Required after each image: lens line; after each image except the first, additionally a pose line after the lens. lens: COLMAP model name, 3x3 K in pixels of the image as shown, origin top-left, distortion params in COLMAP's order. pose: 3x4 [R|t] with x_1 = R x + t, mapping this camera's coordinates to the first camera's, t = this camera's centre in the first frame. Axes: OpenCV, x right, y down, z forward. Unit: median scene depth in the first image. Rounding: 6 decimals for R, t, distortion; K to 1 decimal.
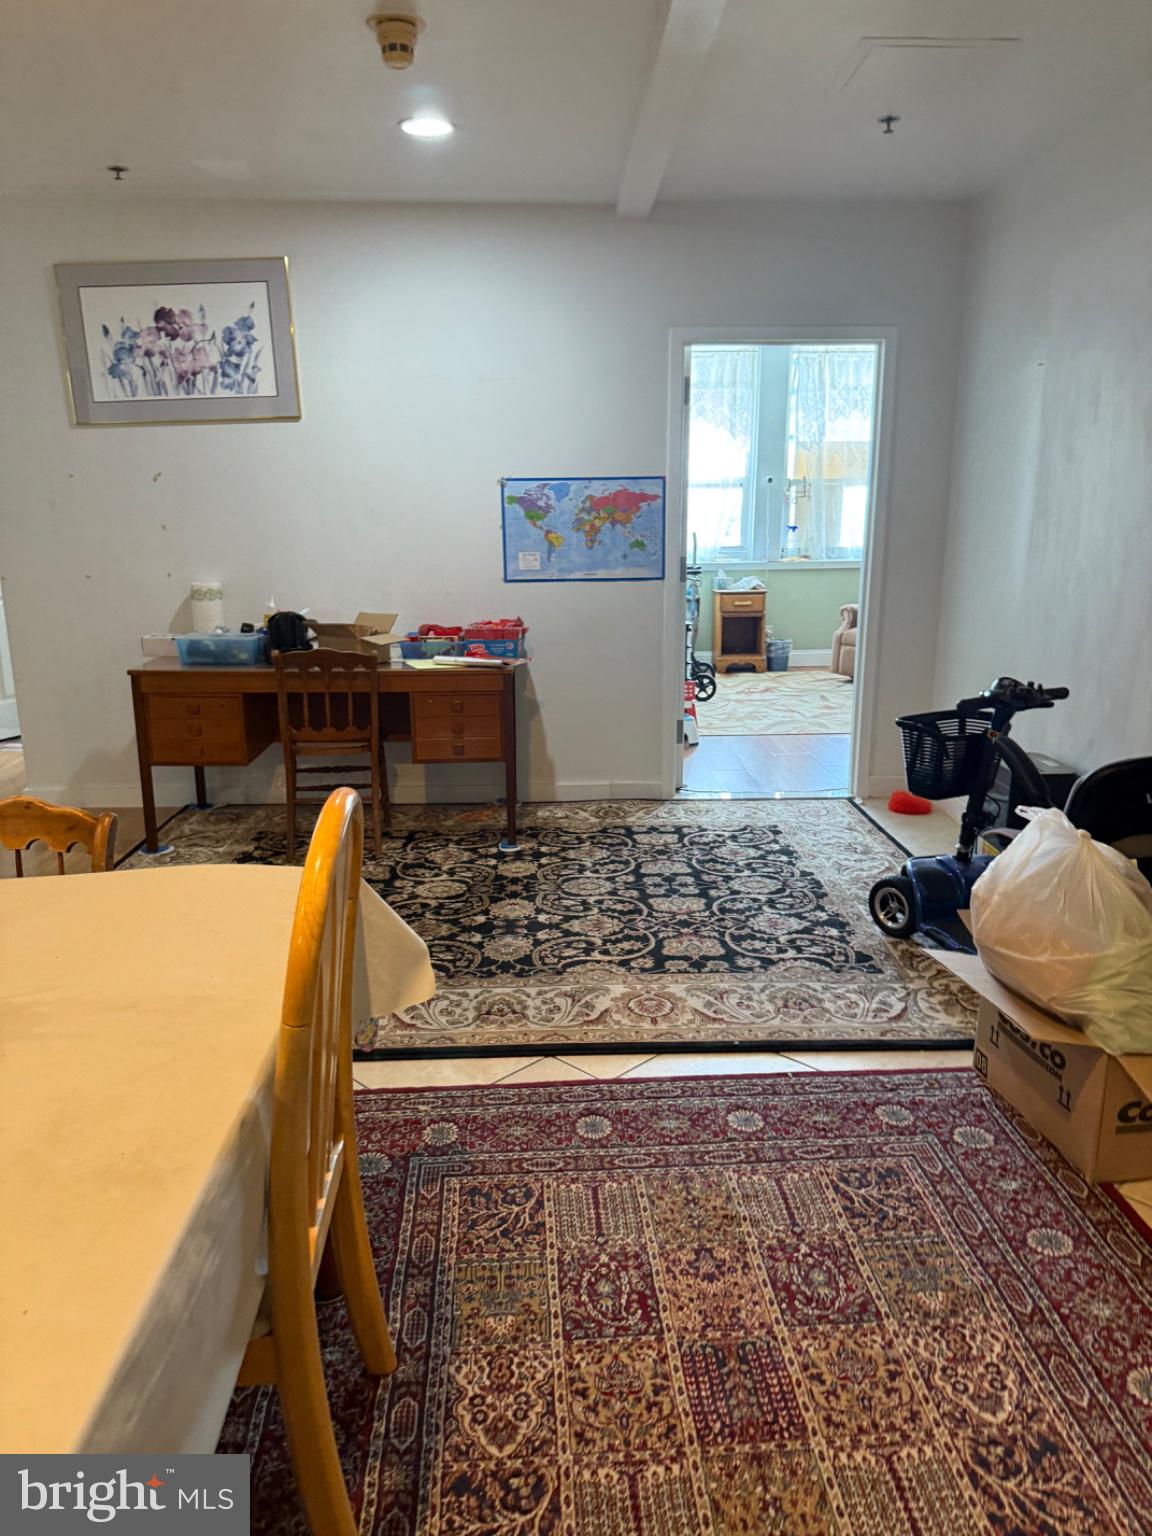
lens RADIAL K [[1089.0, 0, 579.2], [0, 1089.0, 772.4], [0, 0, 1]] dist [0.144321, -0.254926]
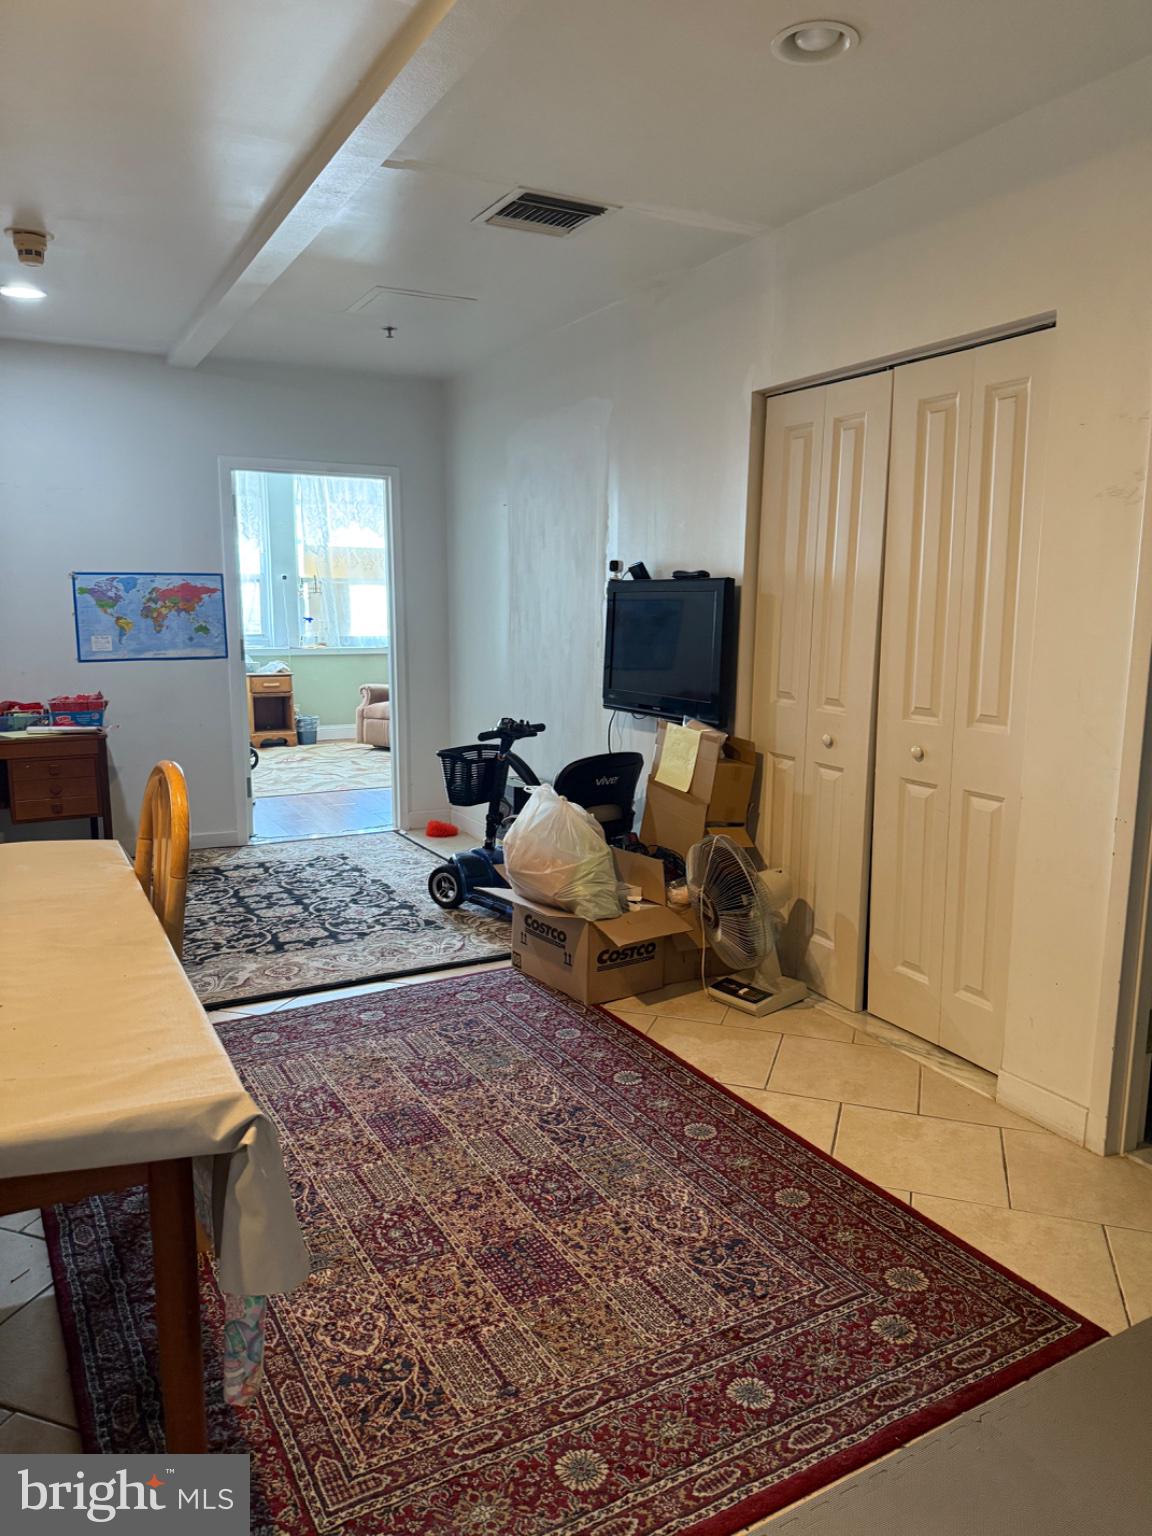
lens RADIAL K [[1089.0, 0, 579.2], [0, 1089.0, 772.4], [0, 0, 1]] dist [0.144321, -0.254926]
pose [[0.898307, -0.061936, 0.434981, -0.145227], [0.097756, 0.993374, -0.060438, 0.075231], [-0.428355, 0.096814, 0.898409, -0.301712]]
